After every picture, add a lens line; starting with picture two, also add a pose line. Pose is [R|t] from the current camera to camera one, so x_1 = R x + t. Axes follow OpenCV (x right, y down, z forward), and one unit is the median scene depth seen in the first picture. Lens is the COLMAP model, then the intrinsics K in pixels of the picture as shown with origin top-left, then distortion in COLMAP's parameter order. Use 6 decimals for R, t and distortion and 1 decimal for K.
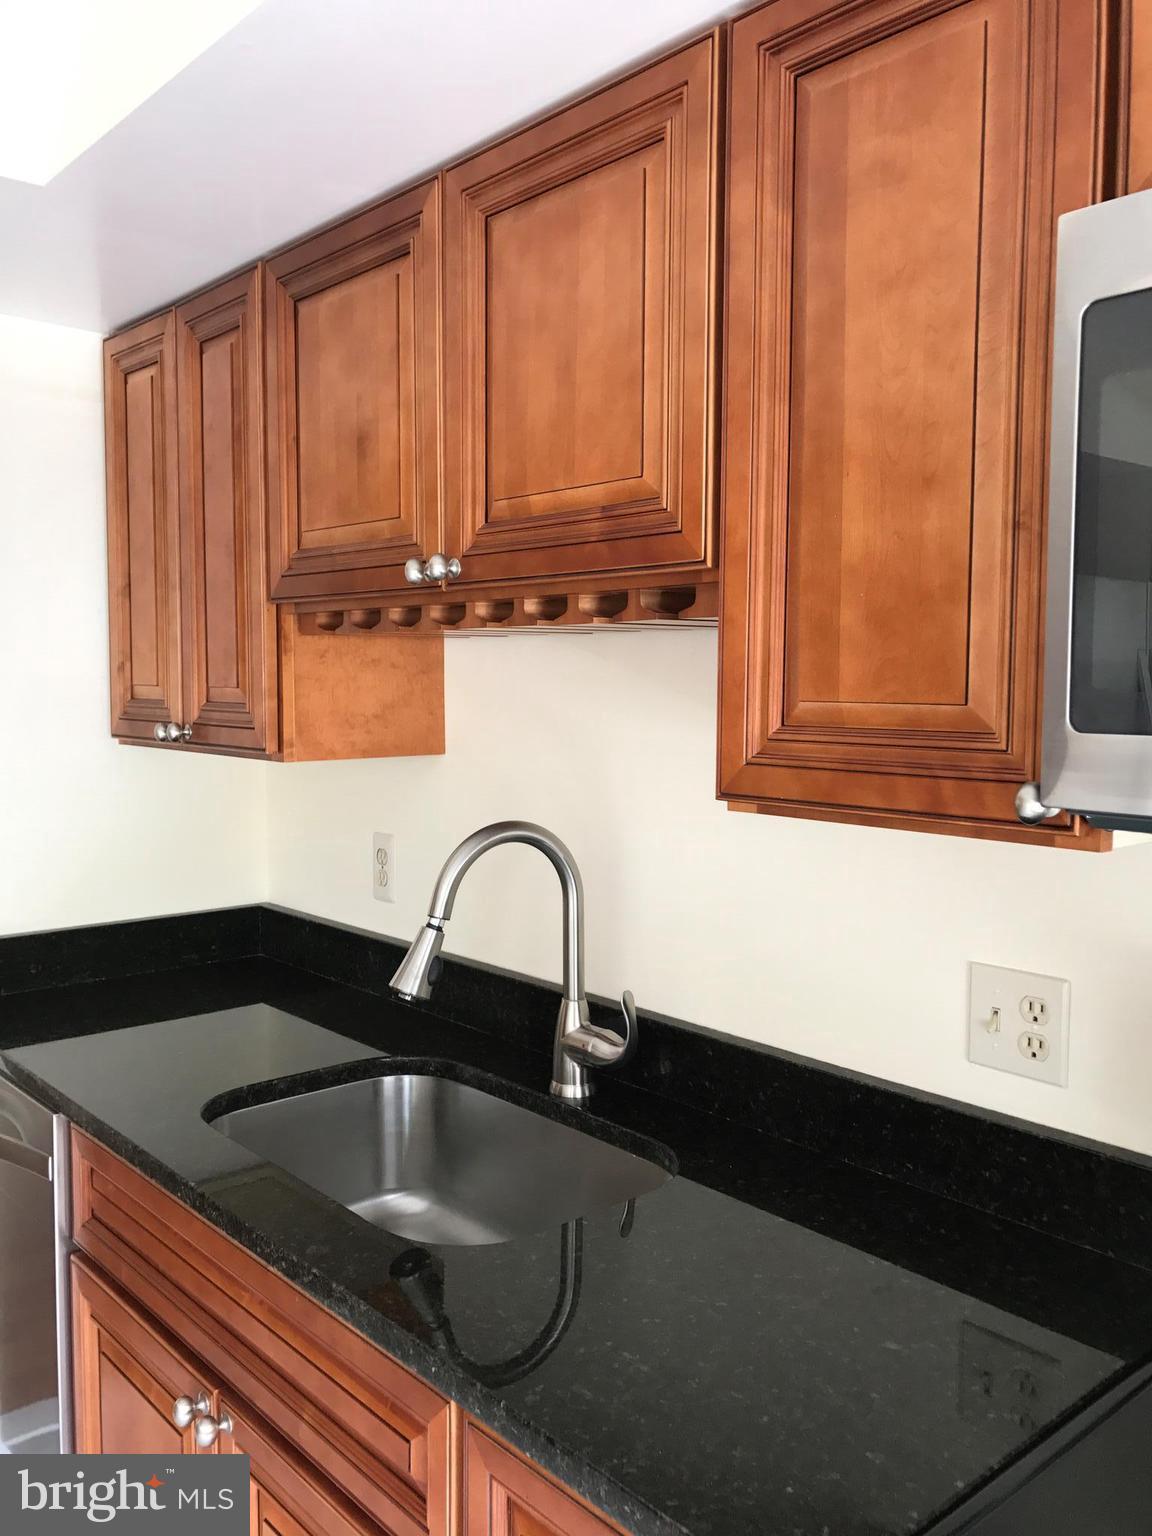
lens RADIAL K [[1266.4, 0, 568.2], [0, 1266.4, 758.4], [0, 0, 1]] dist [0.045839, -0.057382]
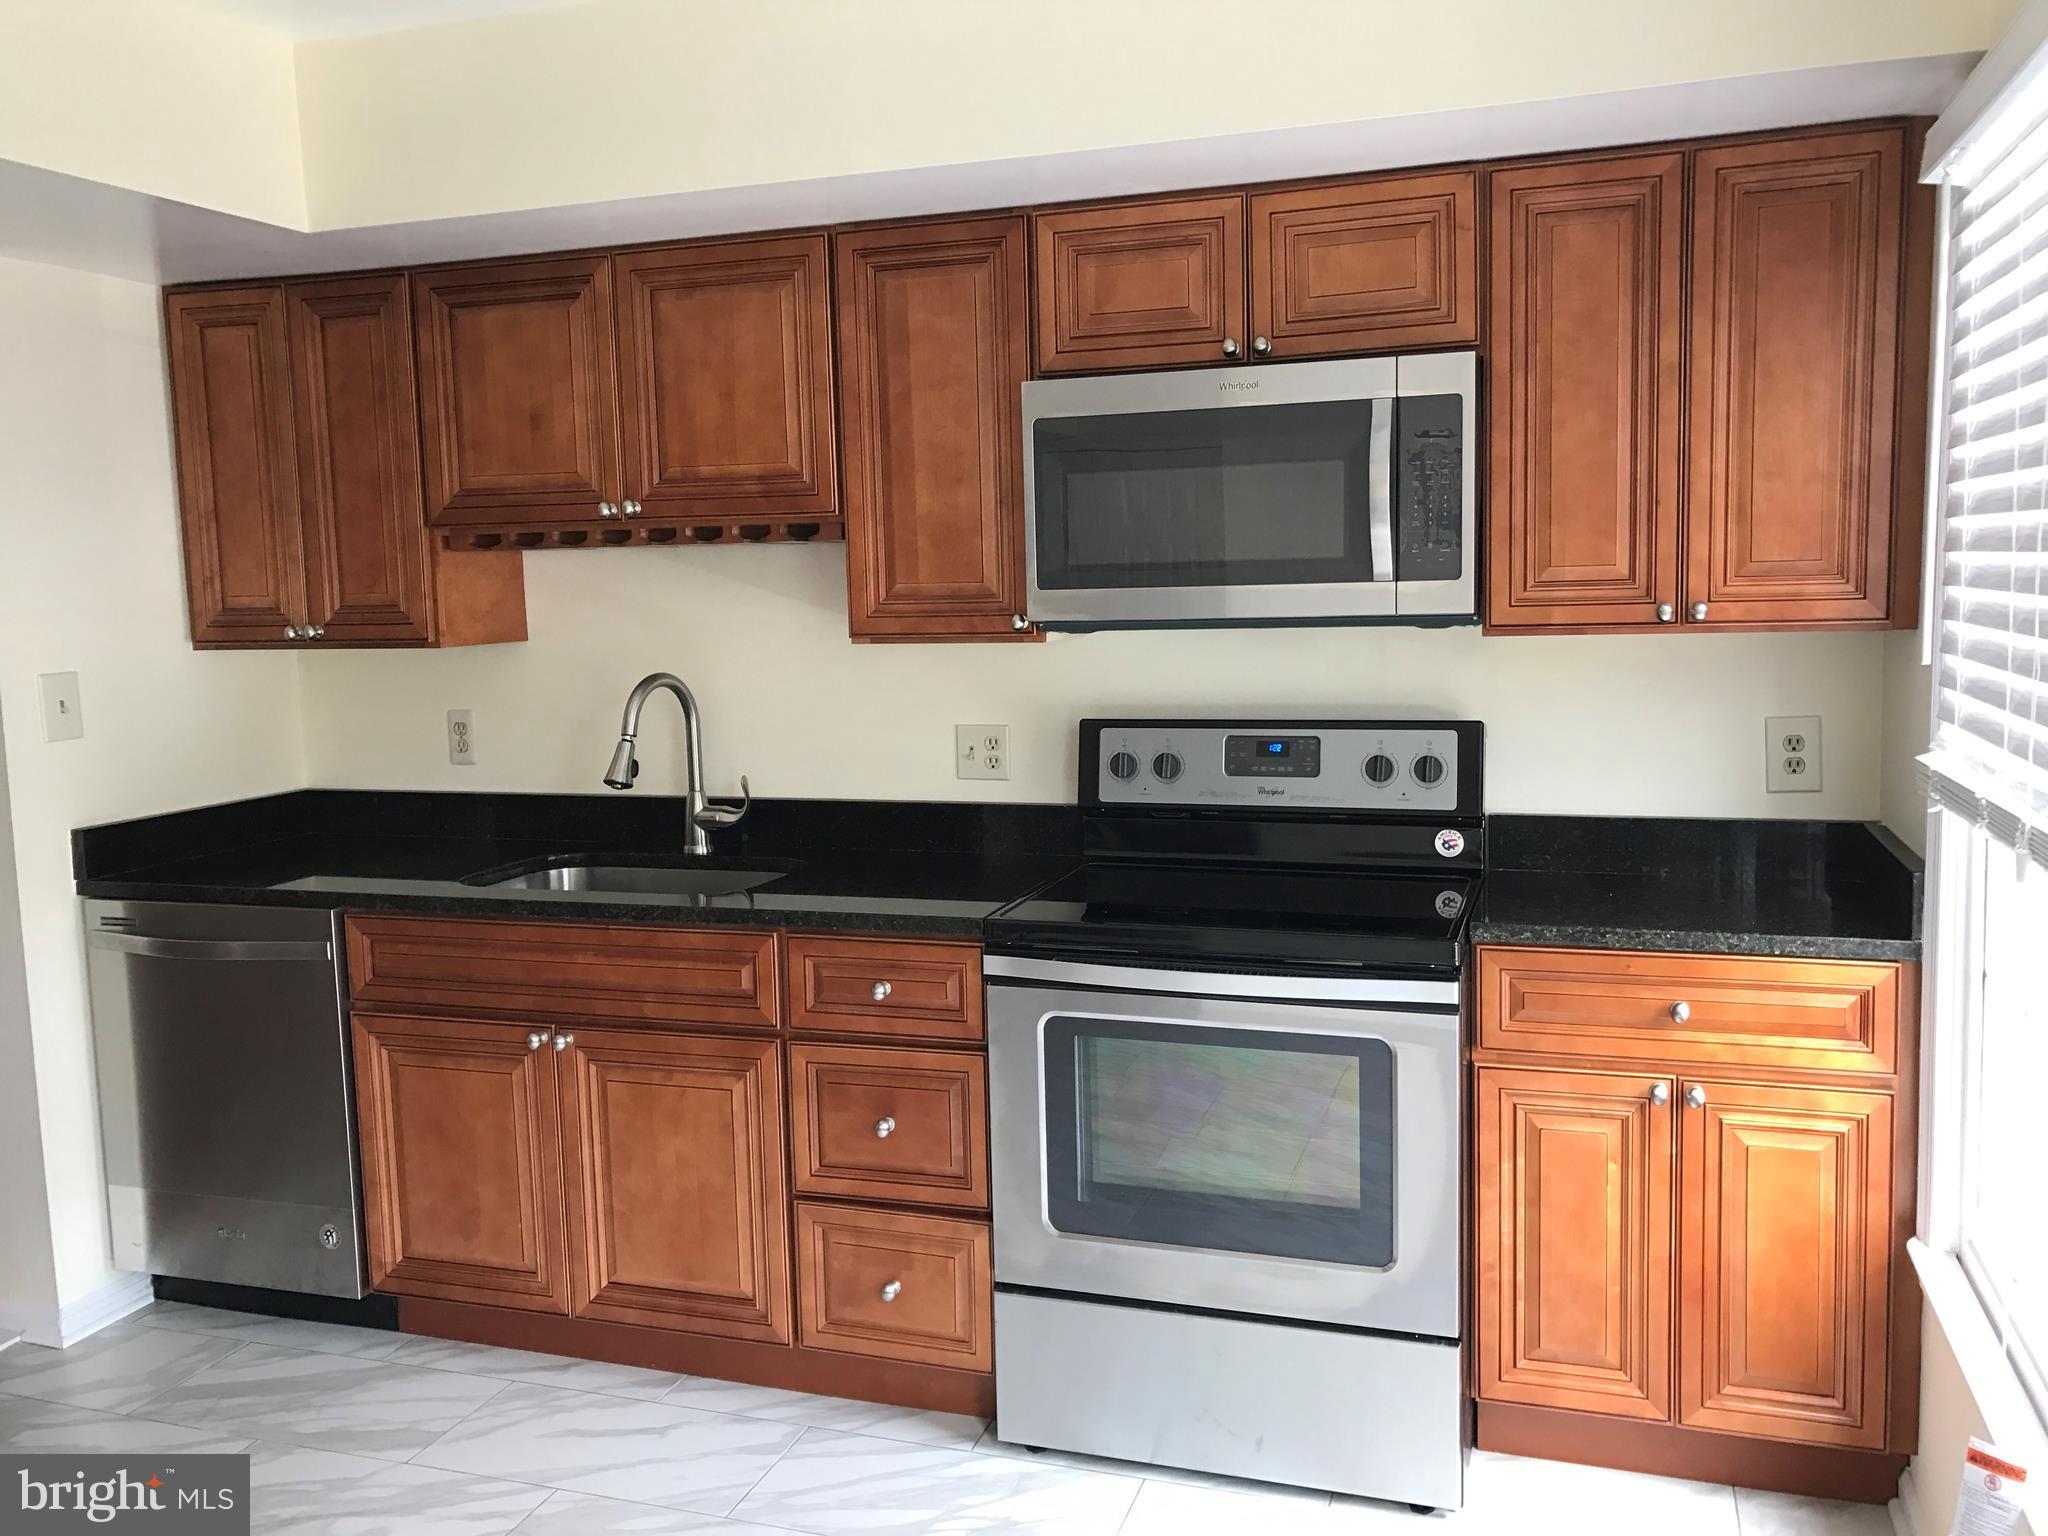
lens RADIAL K [[1688.5, 0, 1028.8], [0, 1688.5, 765.0], [0, 0, 1]] dist [0.045839, -0.057382]
pose [[0.860288, -0.079831, 0.503519, -0.831925], [0.058312, 0.996590, 0.058376, 0.079934], [-0.506462, -0.020859, 0.862010, -1.171178]]
